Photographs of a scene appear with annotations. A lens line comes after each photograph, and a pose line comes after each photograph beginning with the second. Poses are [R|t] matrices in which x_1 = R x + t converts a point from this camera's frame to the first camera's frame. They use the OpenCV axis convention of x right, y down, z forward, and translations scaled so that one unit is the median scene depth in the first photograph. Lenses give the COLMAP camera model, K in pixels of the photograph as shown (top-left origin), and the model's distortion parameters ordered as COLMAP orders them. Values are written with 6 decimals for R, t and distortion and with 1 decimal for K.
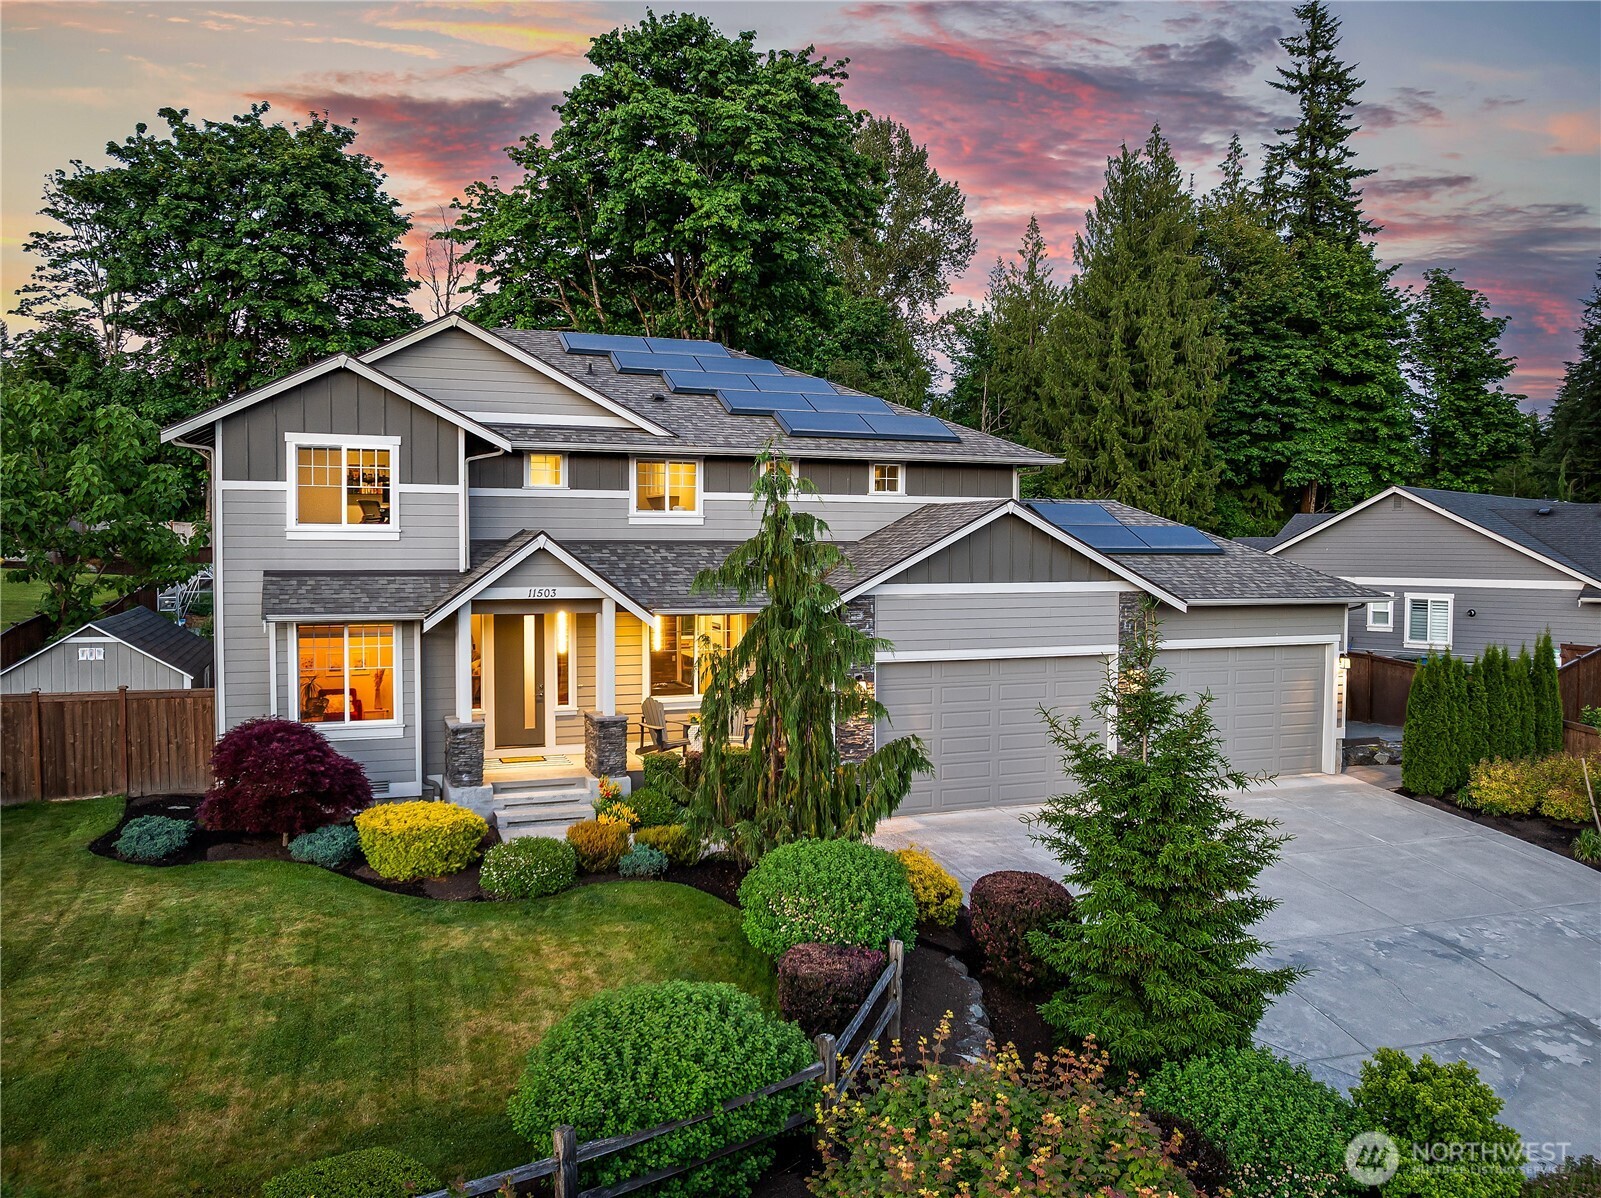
lens RADIAL K [[1135.5, 0, 799.5], [0, 1135.5, 576.4], [0, 0, 1]] dist [-0.021564, -0.001705]
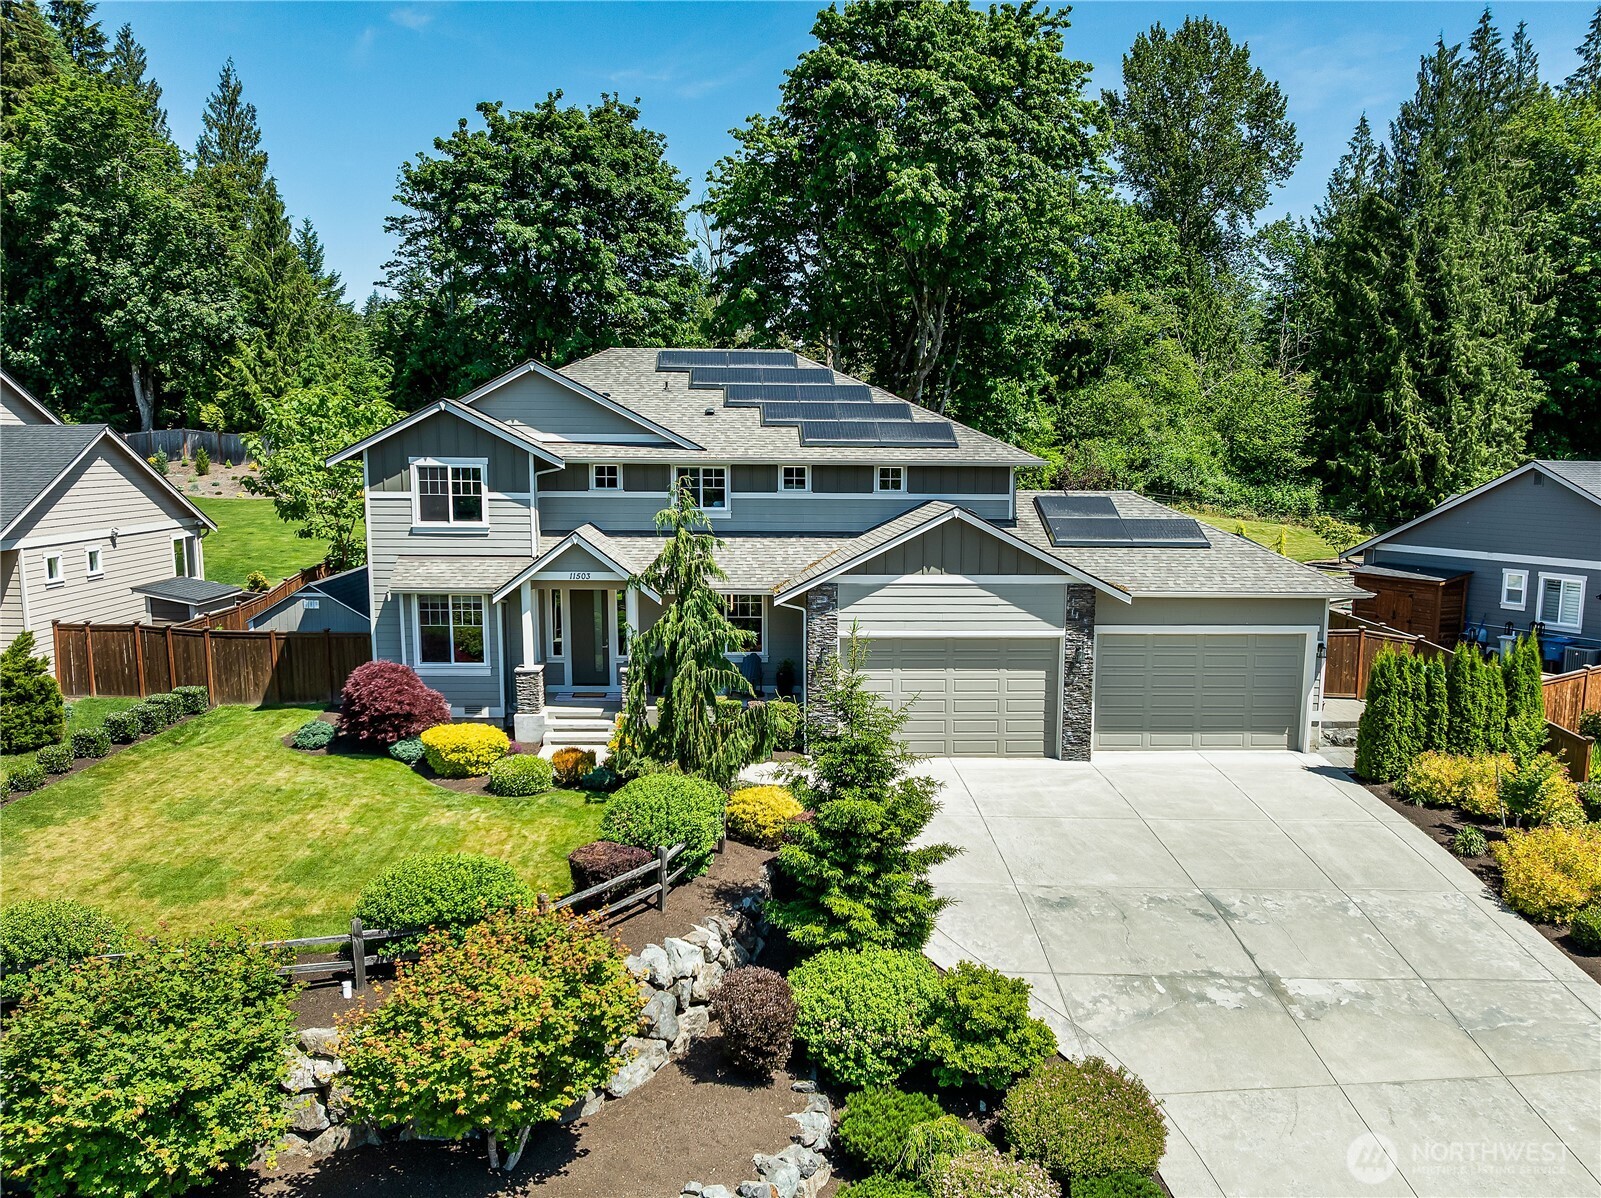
lens RADIAL K [[1125.7, 0, 800.5], [0, 1125.7, 599.0], [0, 0, 1]] dist [0.002788, -0.036591]
pose [[0.955867, 0.041428, -0.290865, 0.211995], [-0.013872, 0.995268, 0.096171, -0.046408], [0.293473, -0.087892, 0.951918, -0.103599]]
